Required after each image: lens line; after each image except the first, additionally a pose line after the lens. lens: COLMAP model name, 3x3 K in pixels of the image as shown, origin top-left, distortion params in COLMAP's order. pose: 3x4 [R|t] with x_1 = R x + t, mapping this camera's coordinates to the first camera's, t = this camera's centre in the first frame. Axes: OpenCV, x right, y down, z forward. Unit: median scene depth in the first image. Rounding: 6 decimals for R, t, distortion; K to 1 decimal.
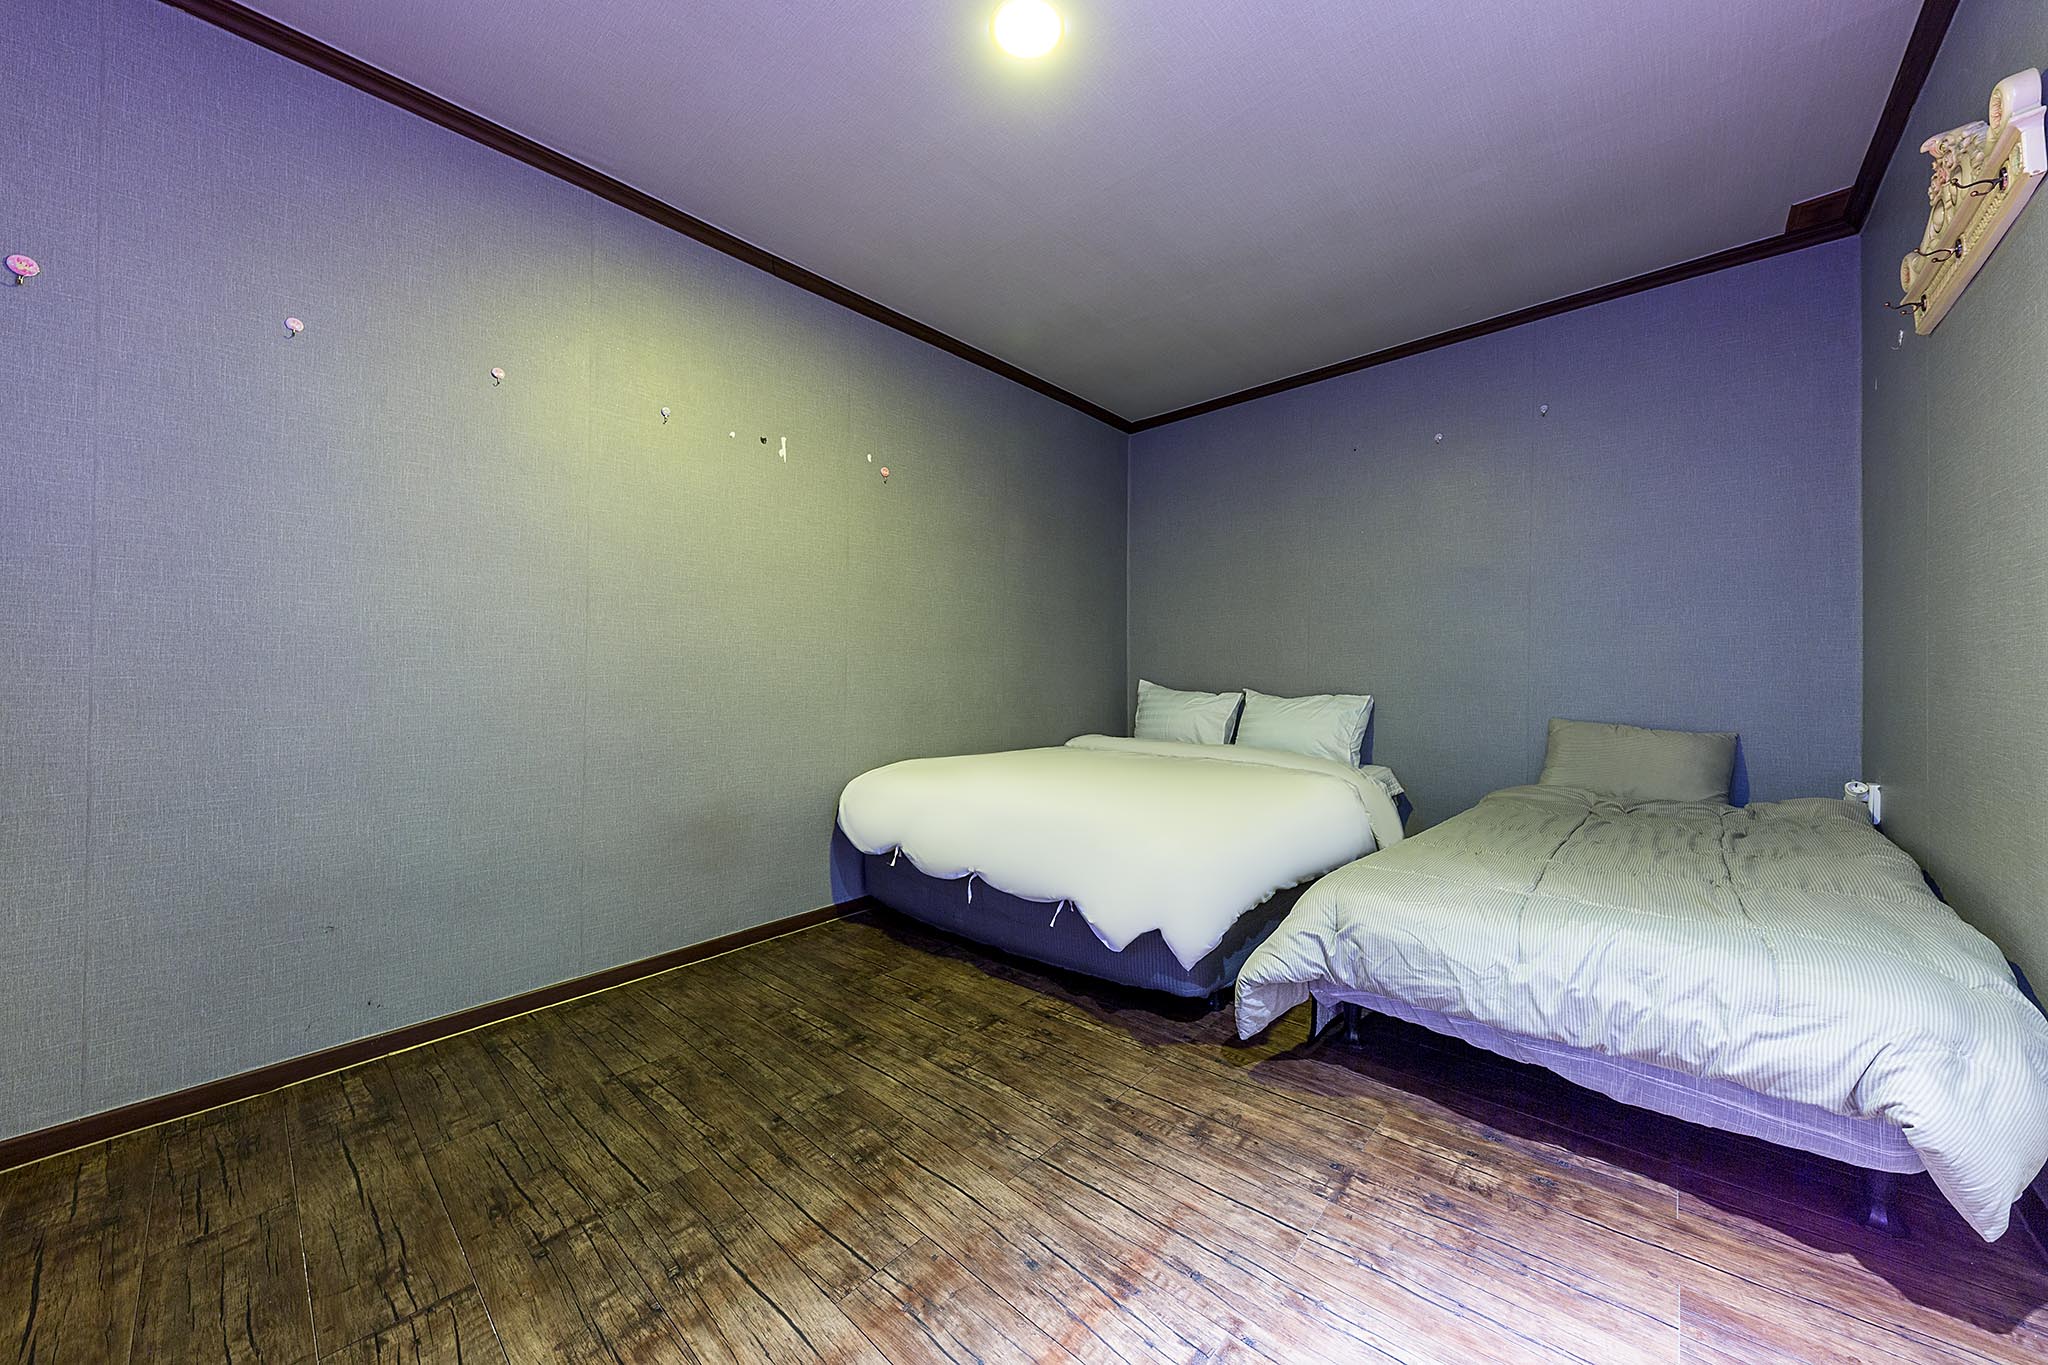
lens RADIAL K [[722.7, 0, 1022.8], [0, 722.7, 712.9], [0, 0, 1]] dist [0.002438, 0.000054]
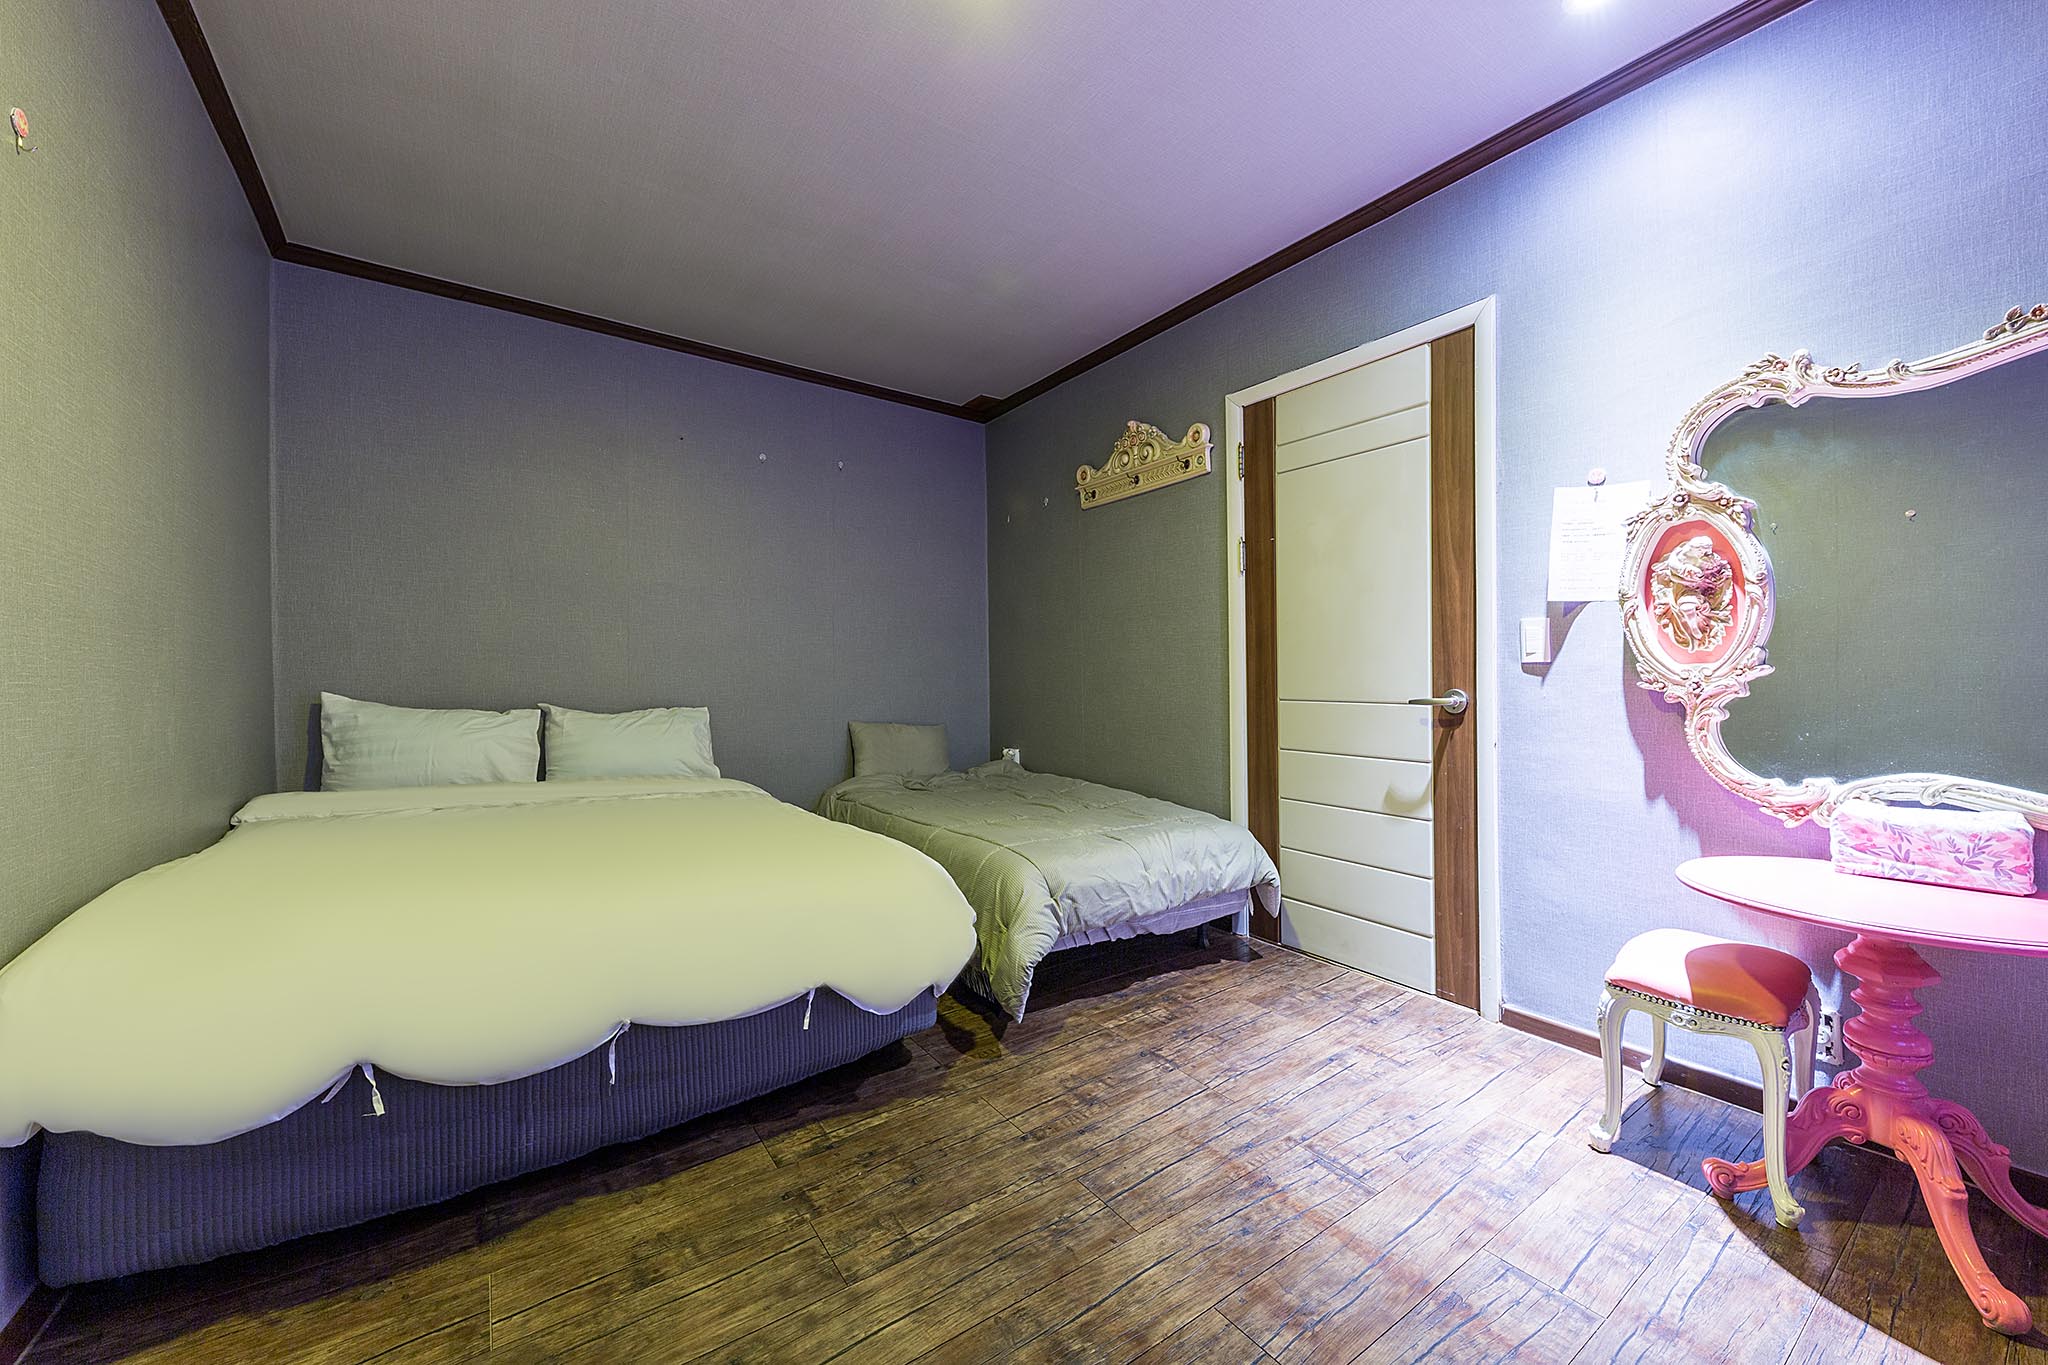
lens RADIAL K [[757.6, 0, 1050.3], [0, 757.6, 709.9], [0, 0, 1]] dist [0.024659, -0.011401]
pose [[0.200968, -0.030225, 0.979131, -0.856853], [0.045915, 0.998716, 0.021406, -0.043935], [-0.978521, 0.040655, 0.202098, 0.763420]]
